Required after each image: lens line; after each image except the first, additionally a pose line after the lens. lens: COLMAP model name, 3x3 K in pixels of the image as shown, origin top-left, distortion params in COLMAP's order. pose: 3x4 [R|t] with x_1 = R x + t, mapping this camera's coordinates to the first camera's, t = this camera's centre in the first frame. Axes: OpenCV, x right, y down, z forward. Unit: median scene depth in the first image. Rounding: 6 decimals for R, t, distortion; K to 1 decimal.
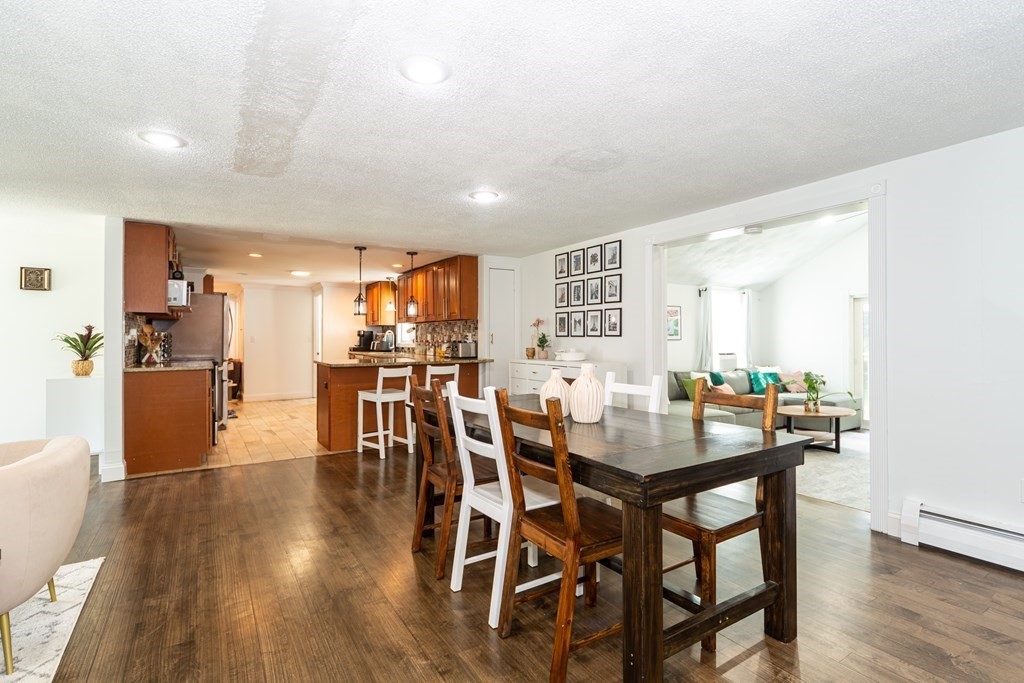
lens RADIAL K [[500.5, 0, 509.1], [0, 500.5, 332.4], [0, 0, 1]] dist [0.000541, -0.000779]
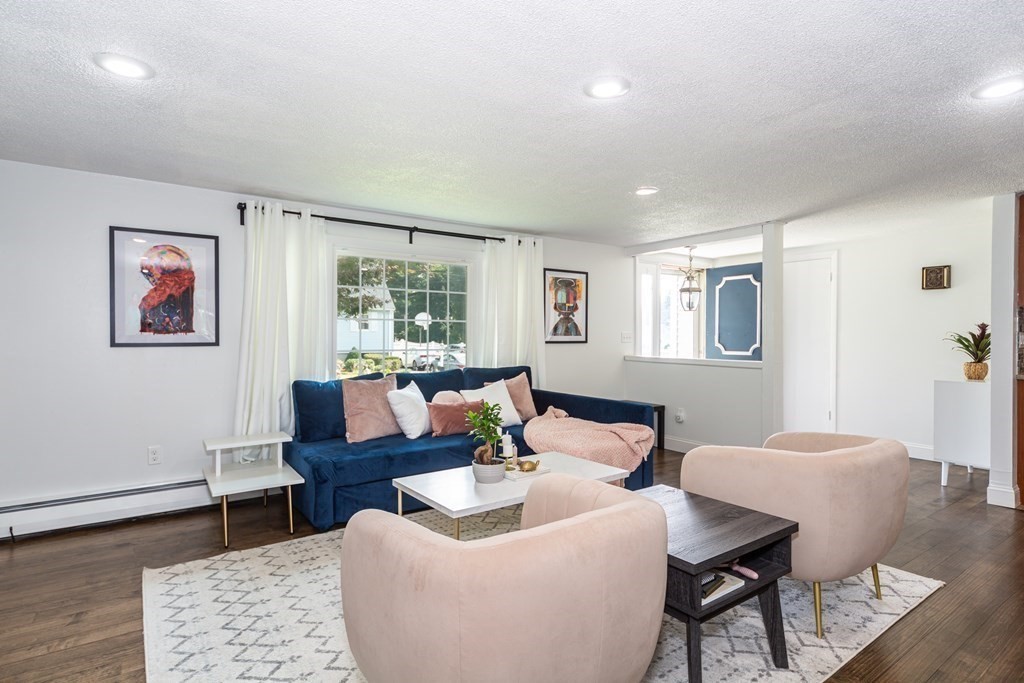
lens RADIAL K [[533.9, 0, 507.6], [0, 533.9, 338.9], [0, 0, 1]] dist [0.001735, 0.000283]
pose [[0.033111, 0.005699, -0.999435, 0.075882], [0.011270, 0.999918, 0.006075, -0.002222], [0.999388, -0.011464, 0.033044, 0.115333]]
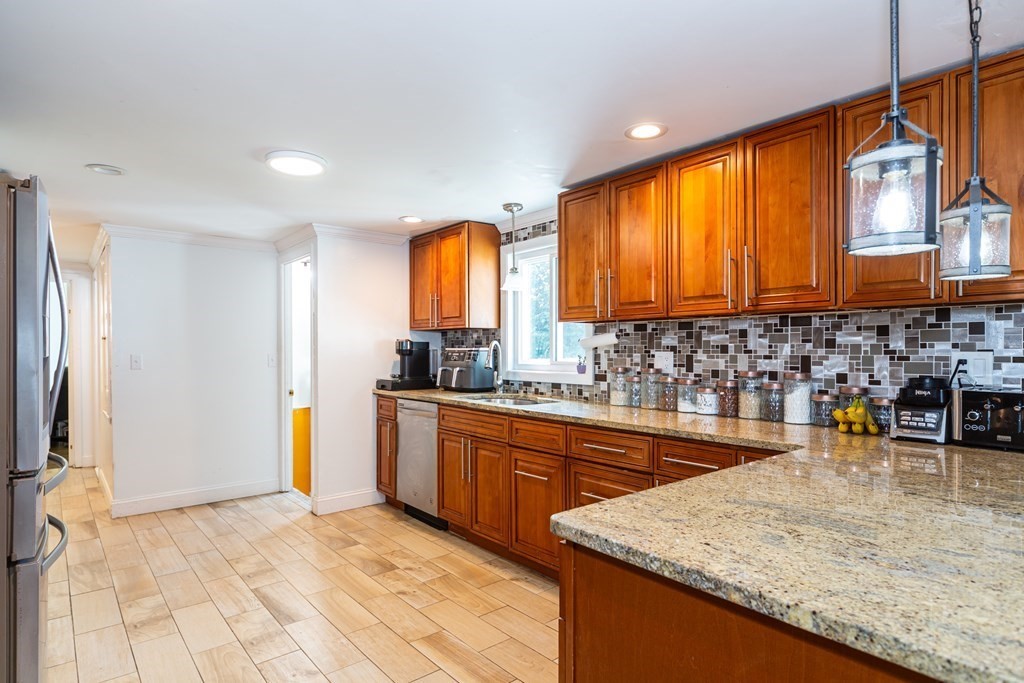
lens RADIAL K [[559.3, 0, 510.7], [0, 559.3, 351.0], [0, 0, 1]] dist [0.000470, 0.000088]
pose [[0.990728, -0.002517, 0.135839, -0.508213], [0.000101, 0.999842, 0.017788, -0.006410], [-0.135862, -0.017609, 0.990571, 0.952425]]
